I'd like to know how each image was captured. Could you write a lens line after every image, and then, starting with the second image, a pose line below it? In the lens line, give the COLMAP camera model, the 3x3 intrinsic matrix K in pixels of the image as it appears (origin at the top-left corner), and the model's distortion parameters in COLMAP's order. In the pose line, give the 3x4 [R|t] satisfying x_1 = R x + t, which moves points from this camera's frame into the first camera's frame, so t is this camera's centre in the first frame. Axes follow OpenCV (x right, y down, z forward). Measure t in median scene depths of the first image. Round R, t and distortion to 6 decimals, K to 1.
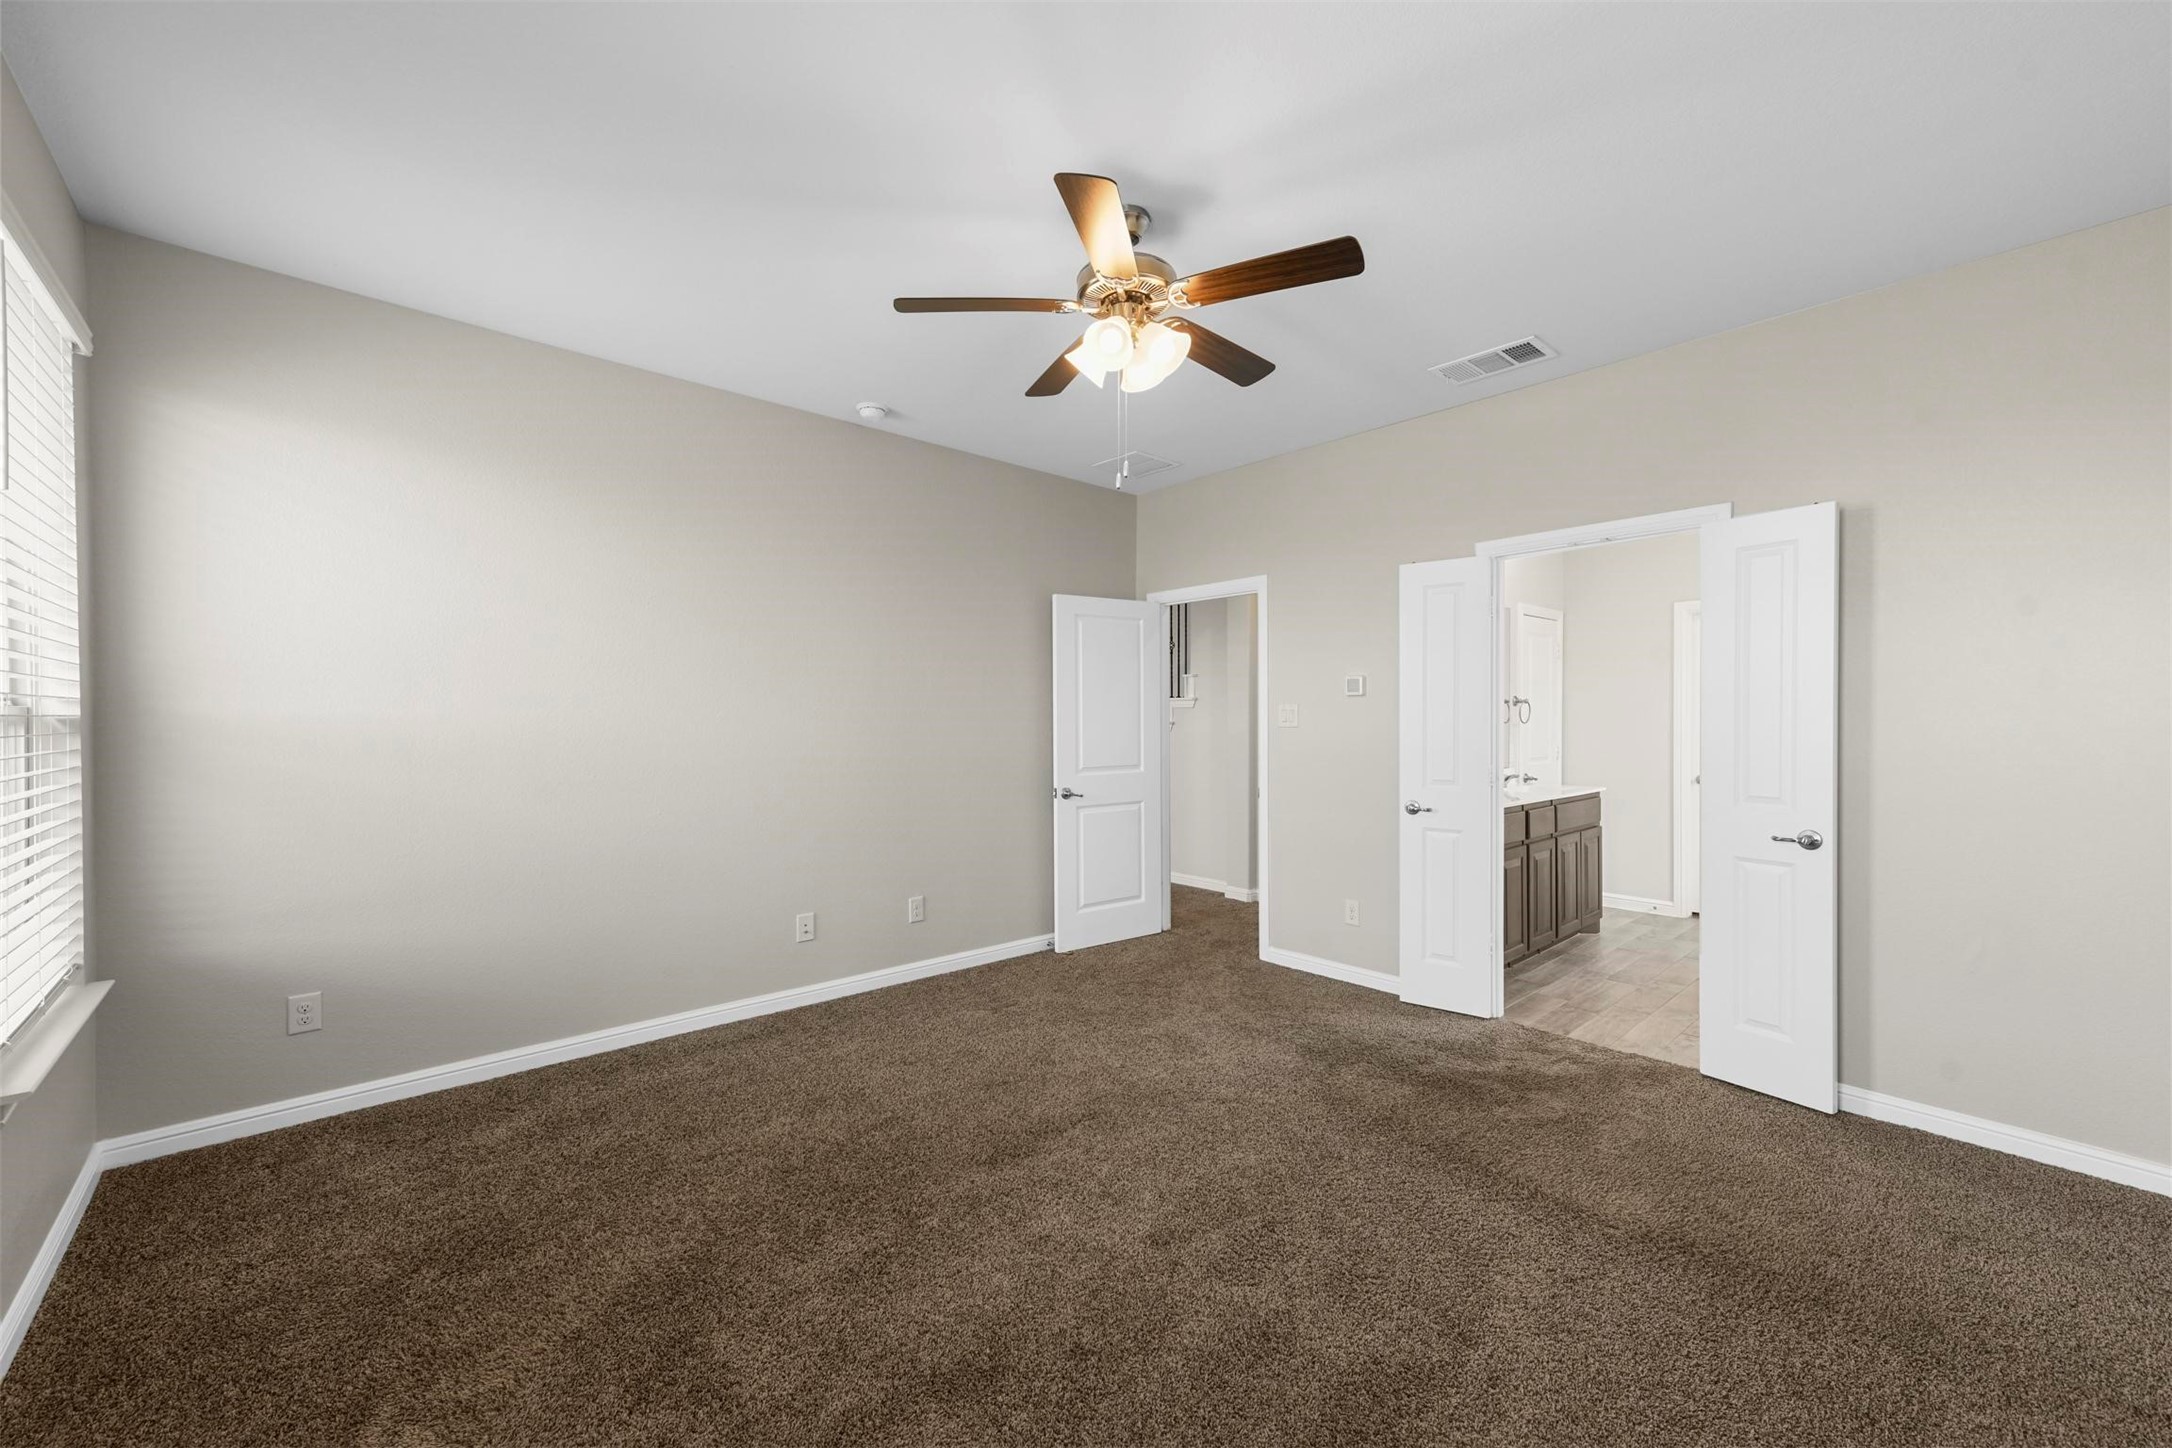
lens RADIAL K [[855.5, 0, 1086.3], [0, 855.5, 730.6], [0, 0, 1]] dist [0.016045, 0.000178]
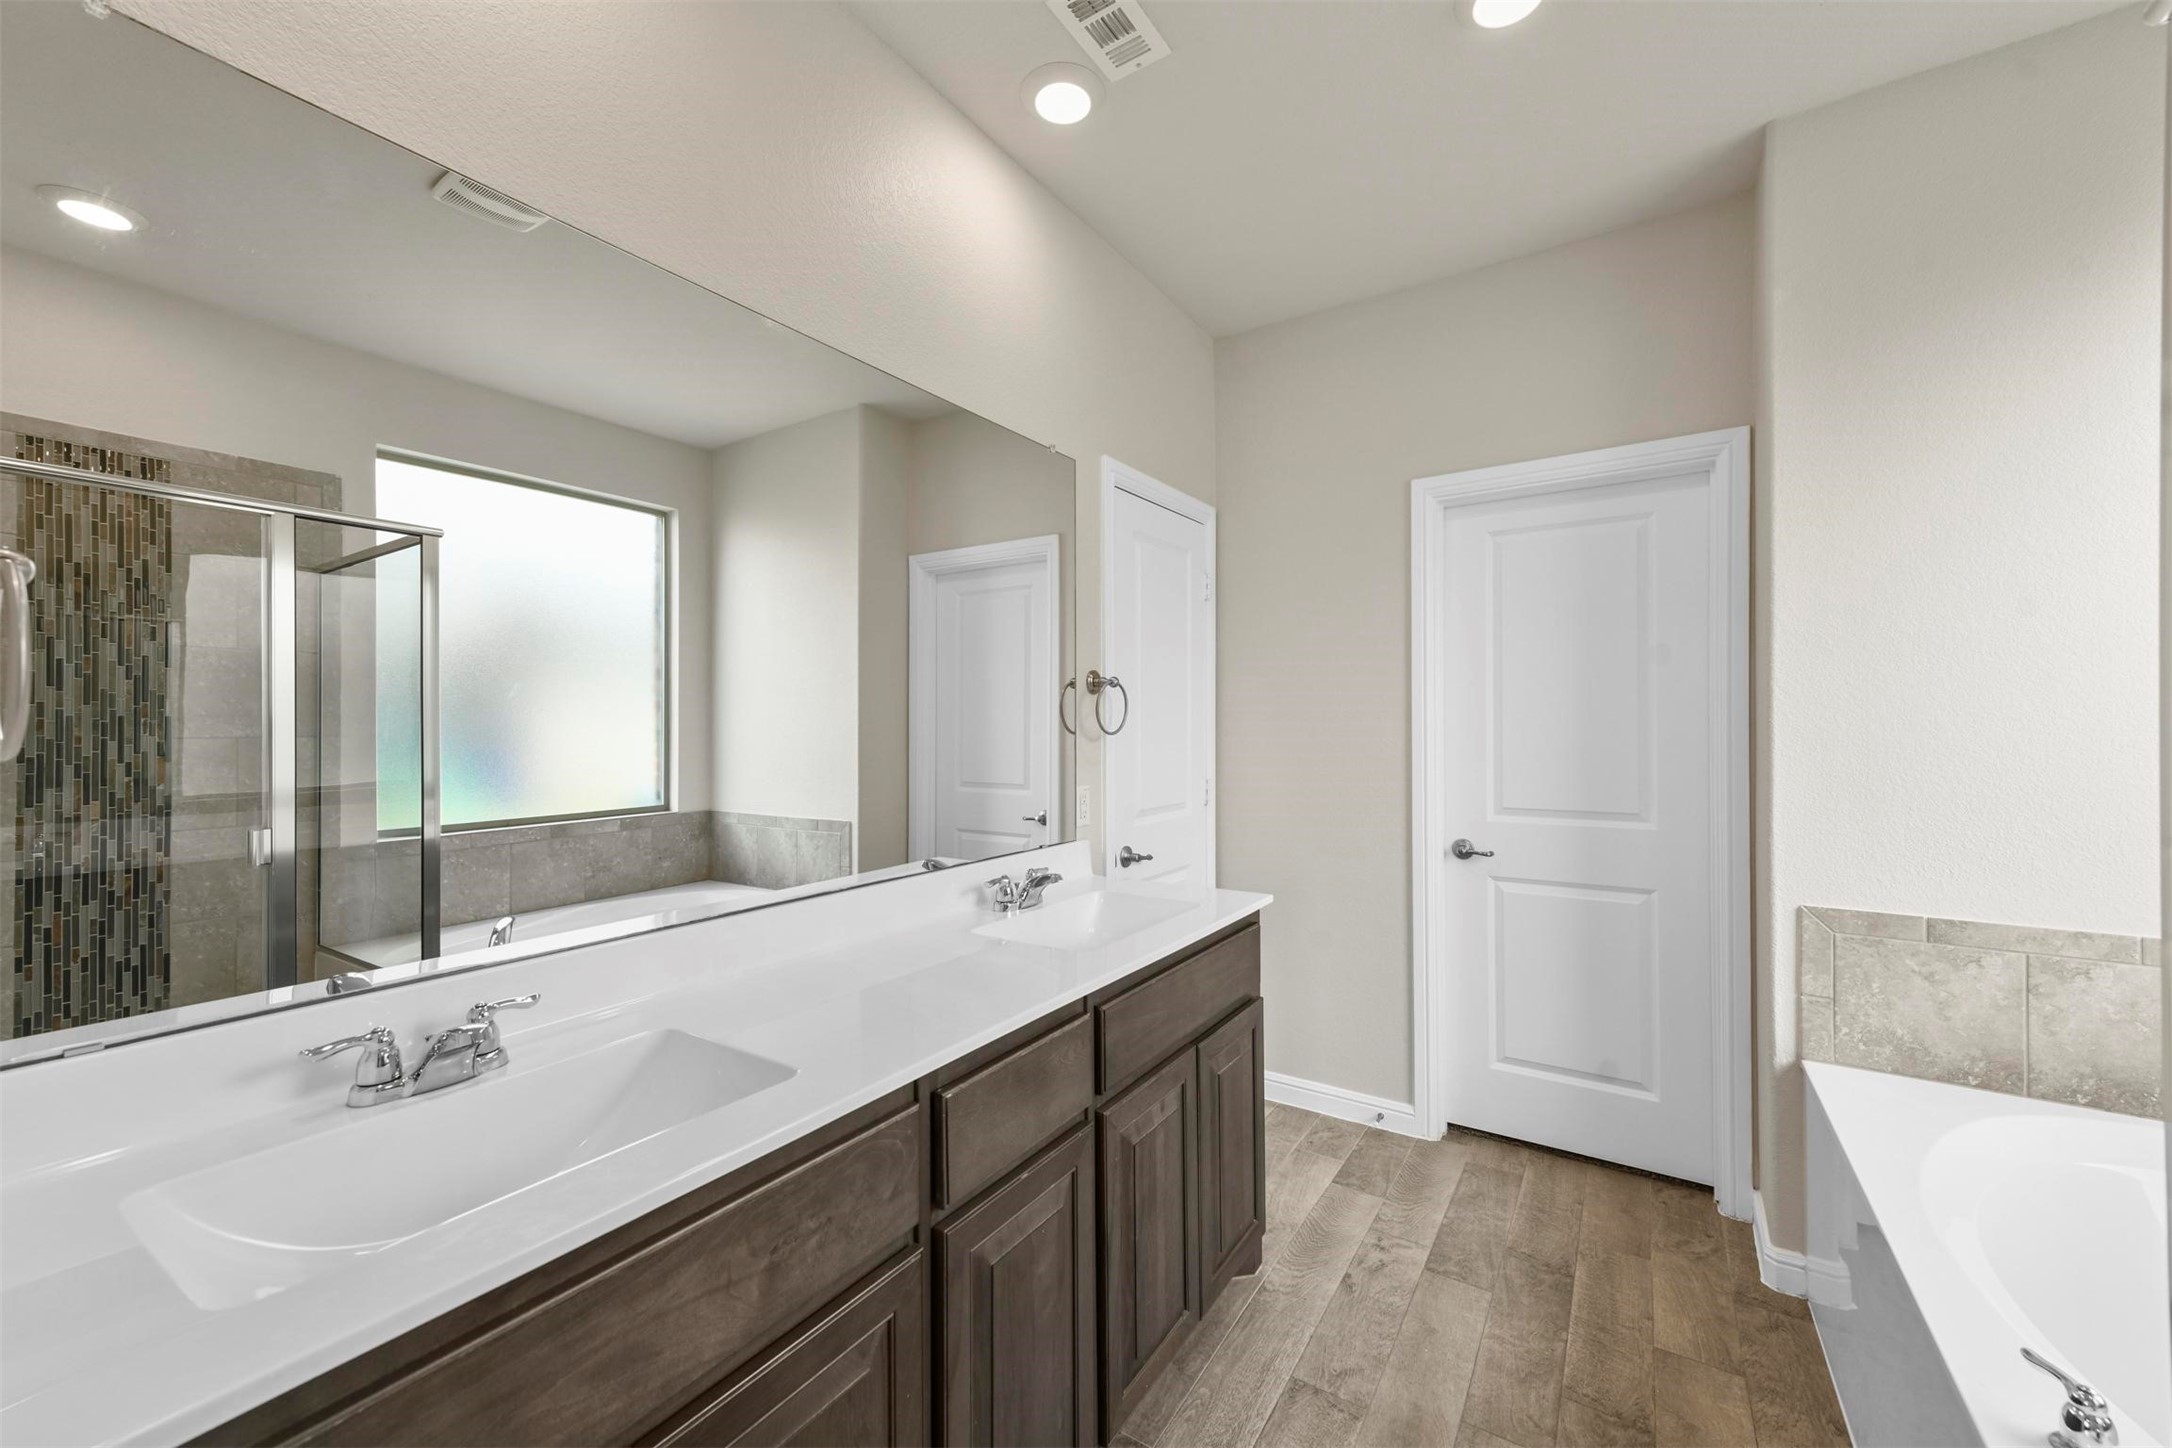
lens RADIAL K [[855.5, 0, 1086.3], [0, 855.5, 730.6], [0, 0, 1]] dist [0.016045, 0.000178]
pose [[0.965595, -0.000512, 0.260049, 0.417157], [0.002299, 0.999976, -0.006567, -0.008121], [-0.260040, 0.006939, 0.965573, 0.639427]]
